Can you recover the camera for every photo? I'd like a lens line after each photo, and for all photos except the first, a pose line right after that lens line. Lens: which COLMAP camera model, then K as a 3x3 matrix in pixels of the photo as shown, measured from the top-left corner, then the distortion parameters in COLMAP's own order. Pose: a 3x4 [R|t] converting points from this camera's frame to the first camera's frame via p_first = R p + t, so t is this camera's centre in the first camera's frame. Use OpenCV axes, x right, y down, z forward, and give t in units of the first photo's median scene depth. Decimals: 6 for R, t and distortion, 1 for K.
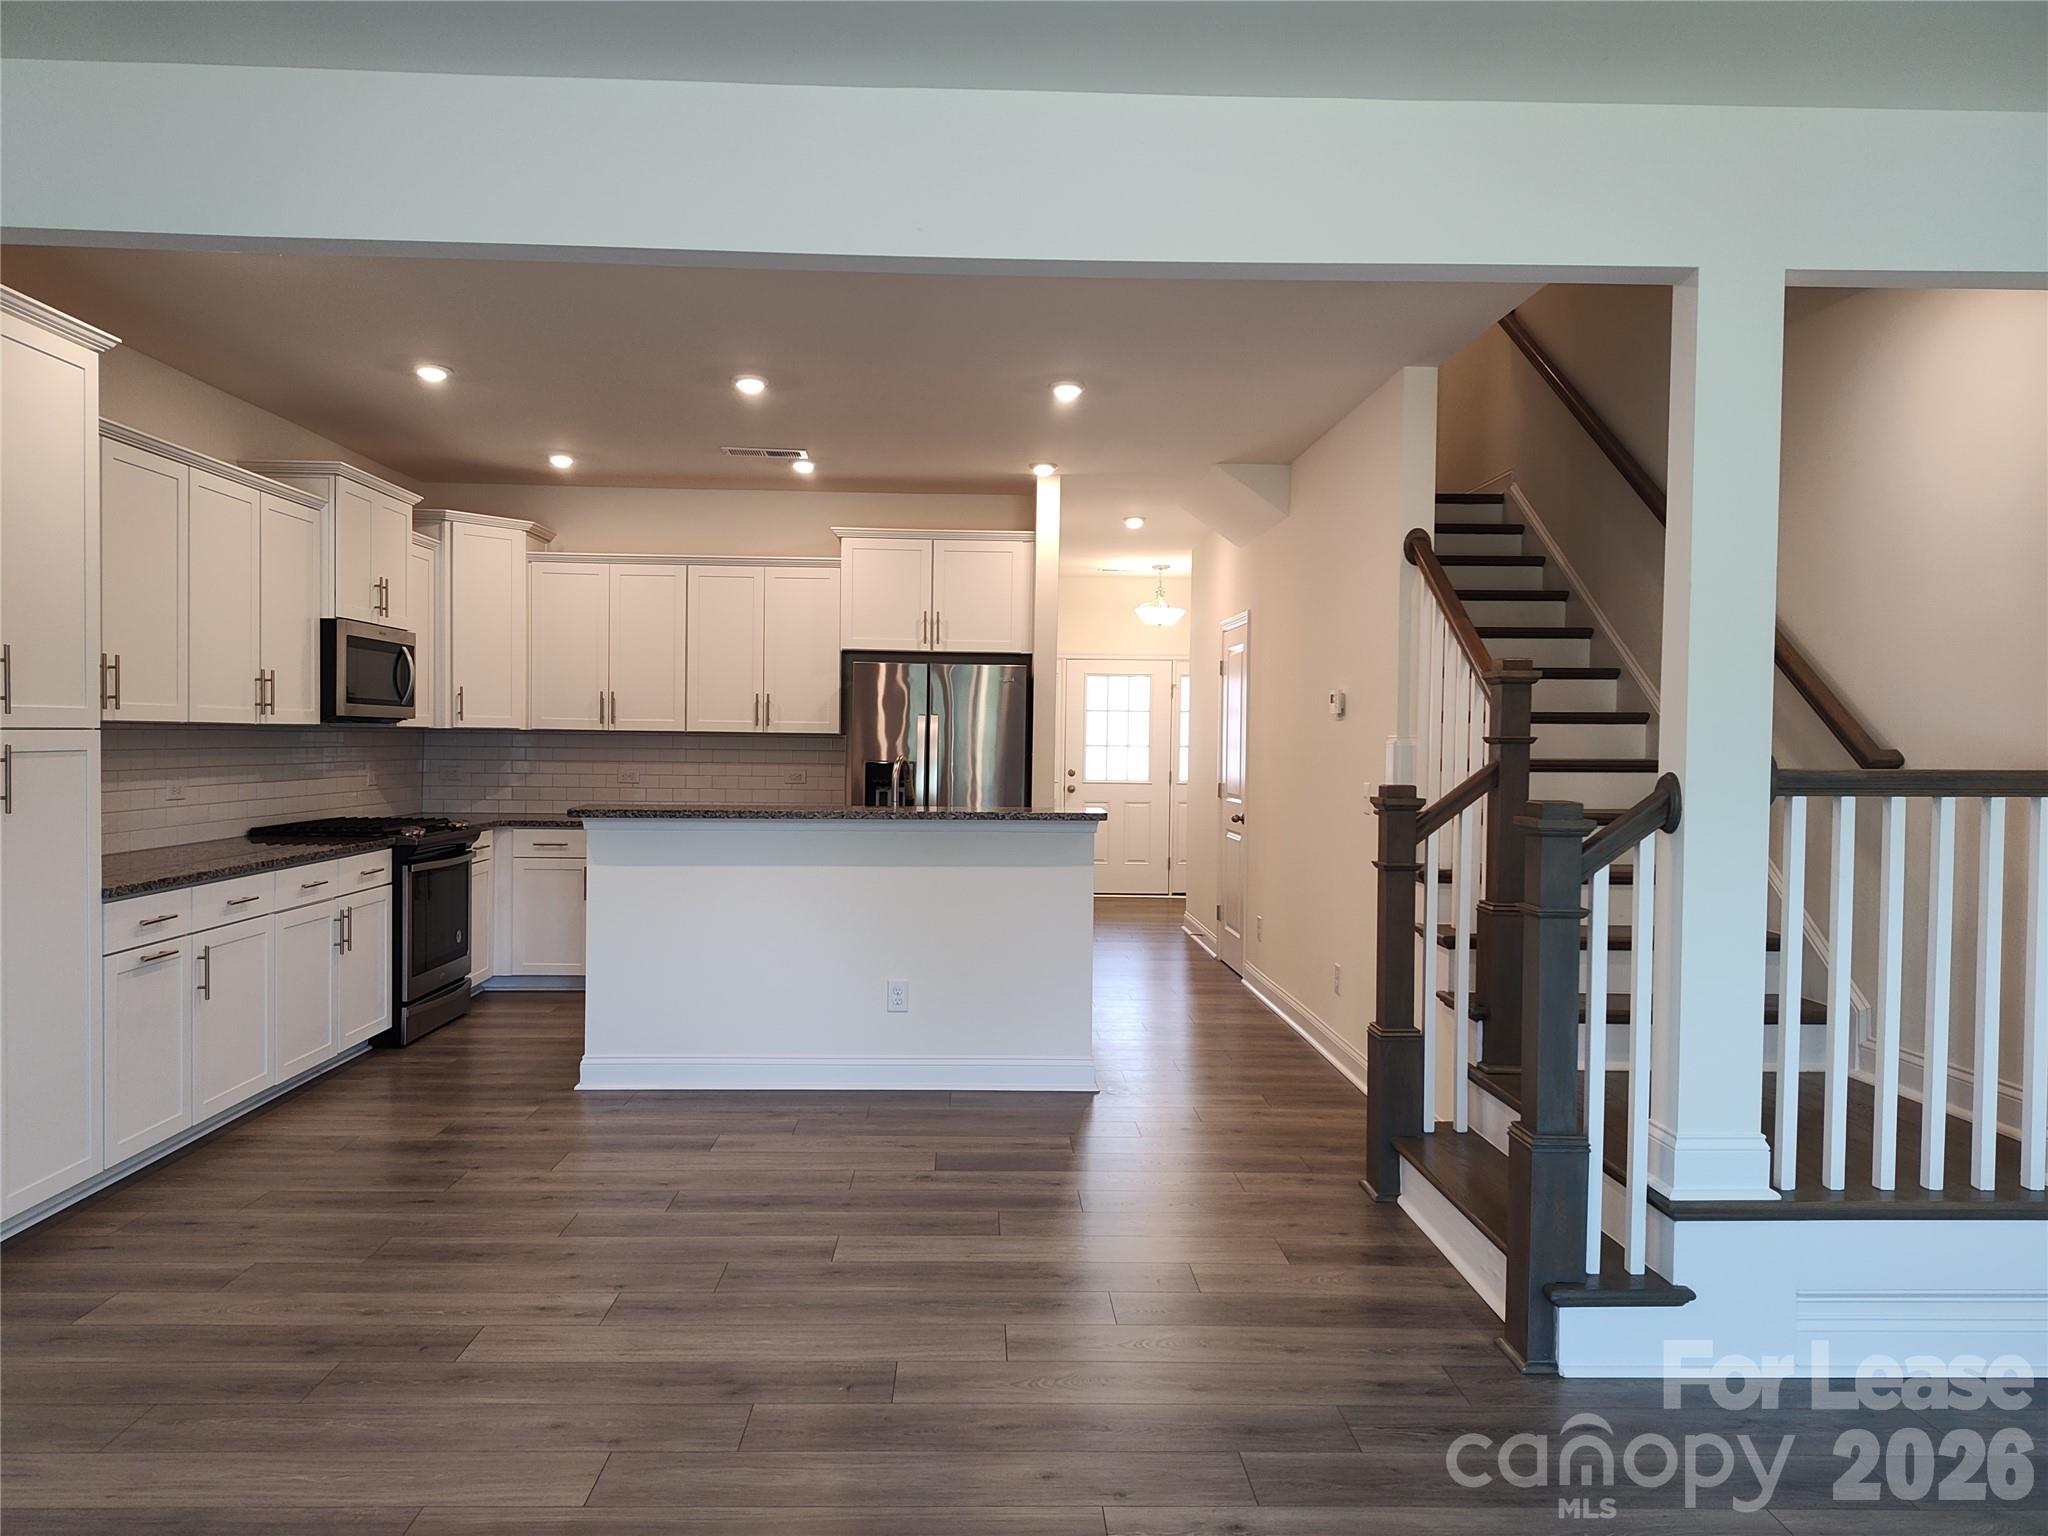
lens RADIAL K [[1386.3, 0, 1013.5], [0, 1386.3, 768.0], [0, 0, 1]] dist [0.052103, -0.053450]
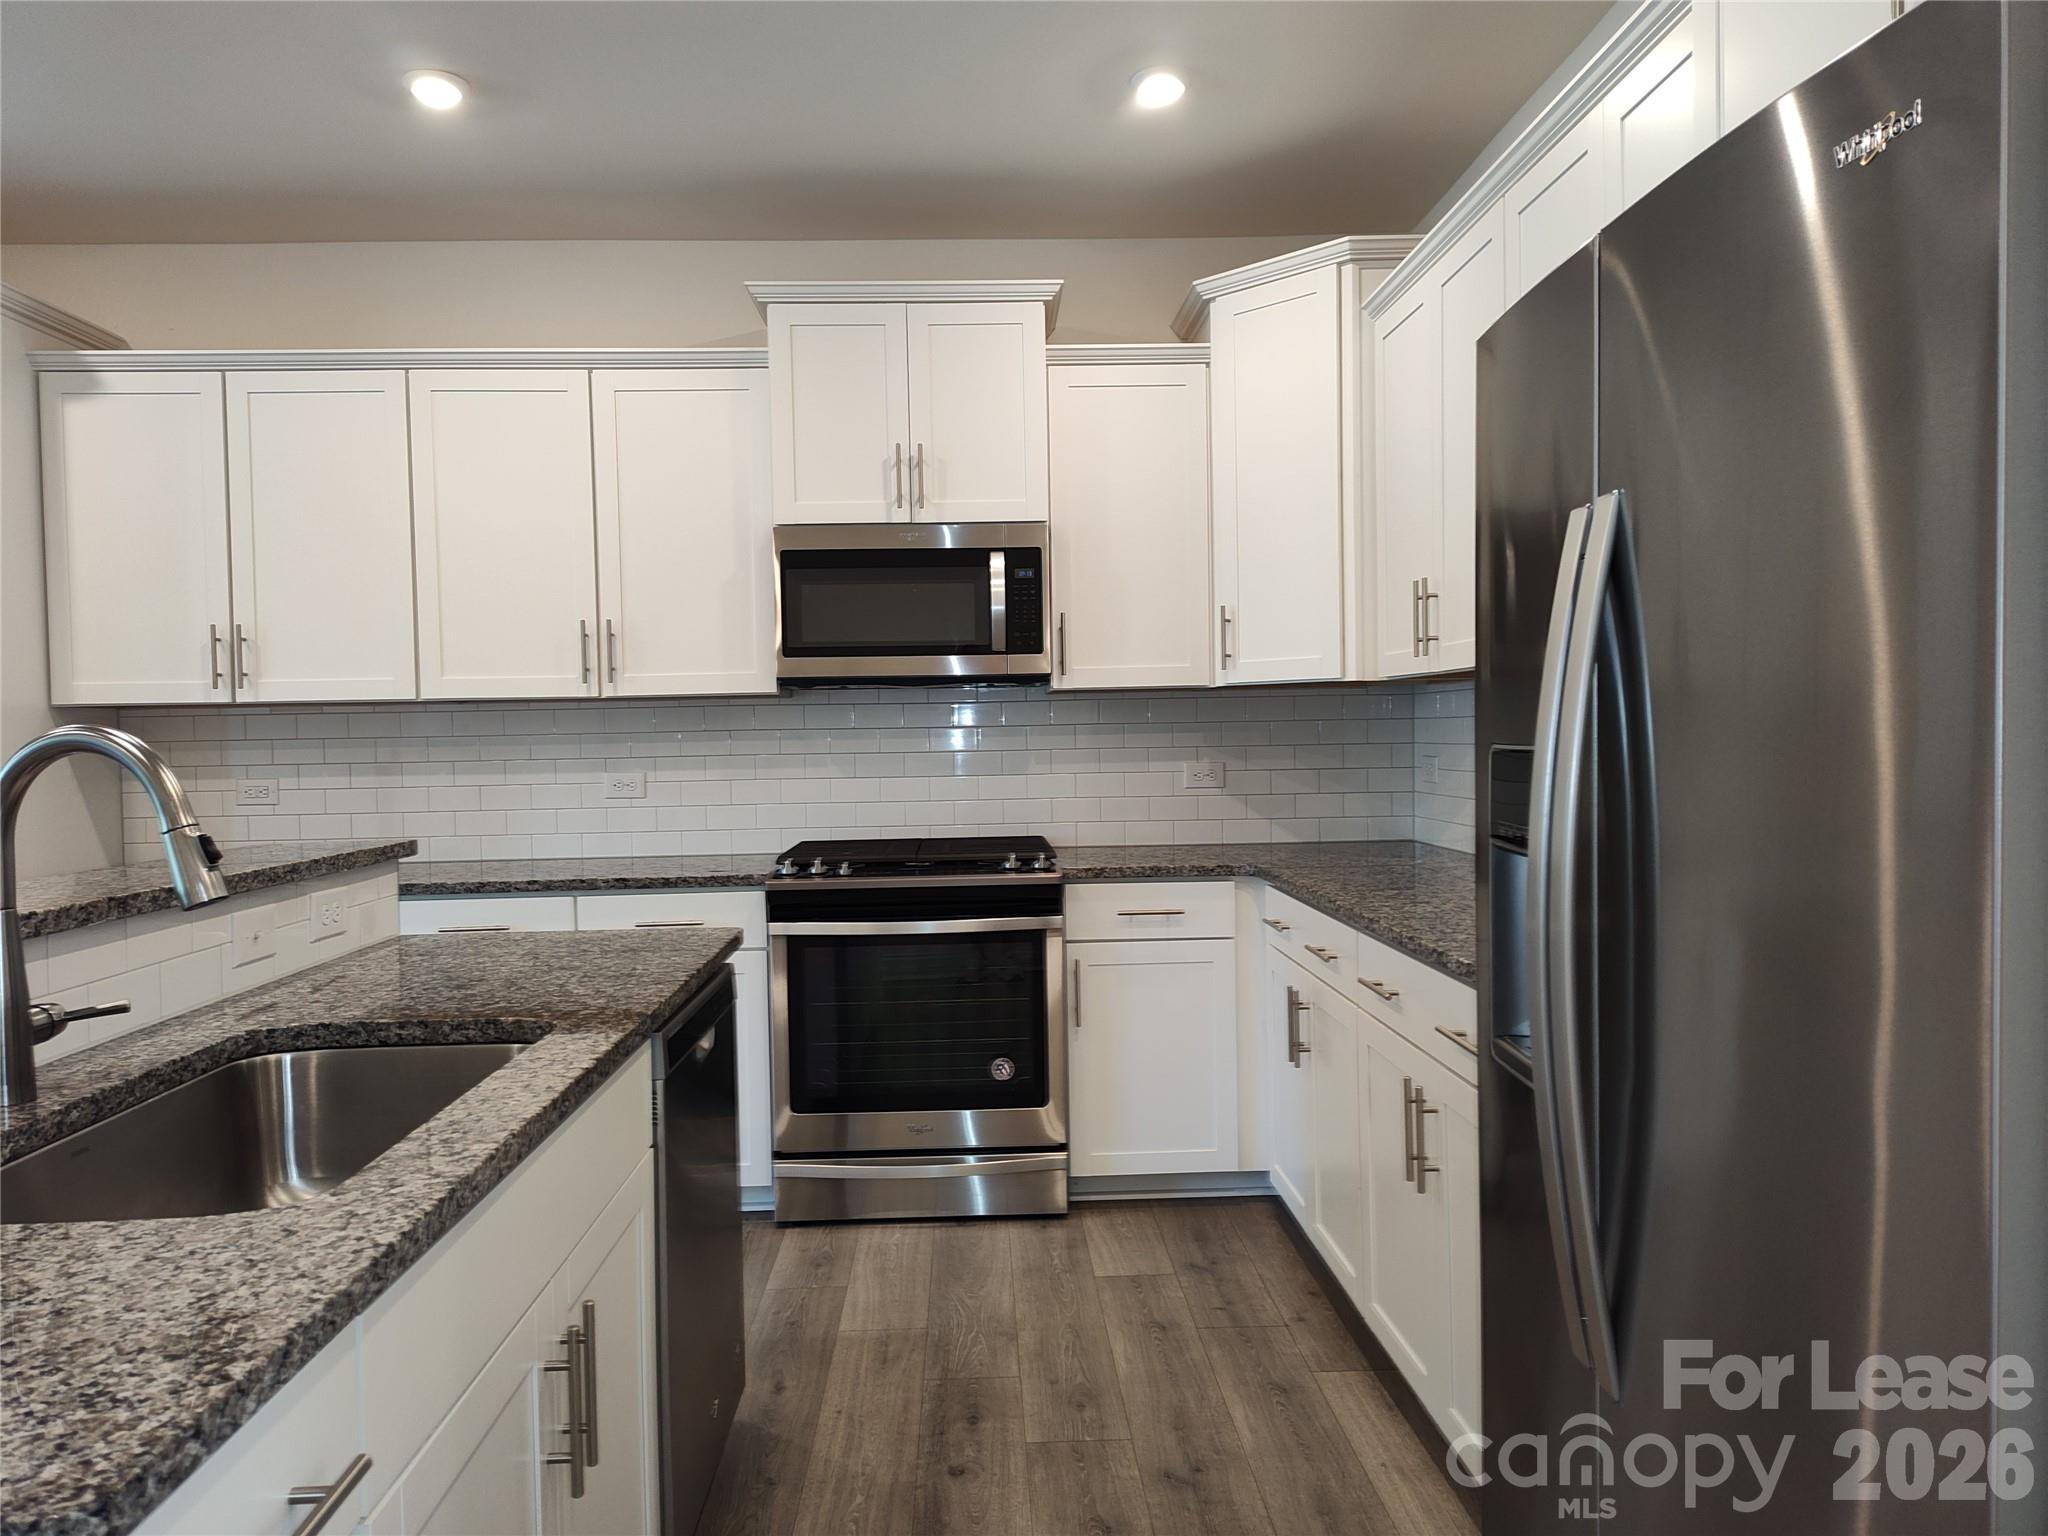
lens RADIAL K [[1386.3, 0, 1013.4], [0, 1386.3, 759.4], [0, 0, 1]] dist [0.052103, -0.053450]
pose [[0.001142, 0.008742, -0.999961, 0.180587], [-0.003175, 0.999957, 0.008738, -0.006606], [0.999994, 0.003164, 0.001170, 1.267917]]
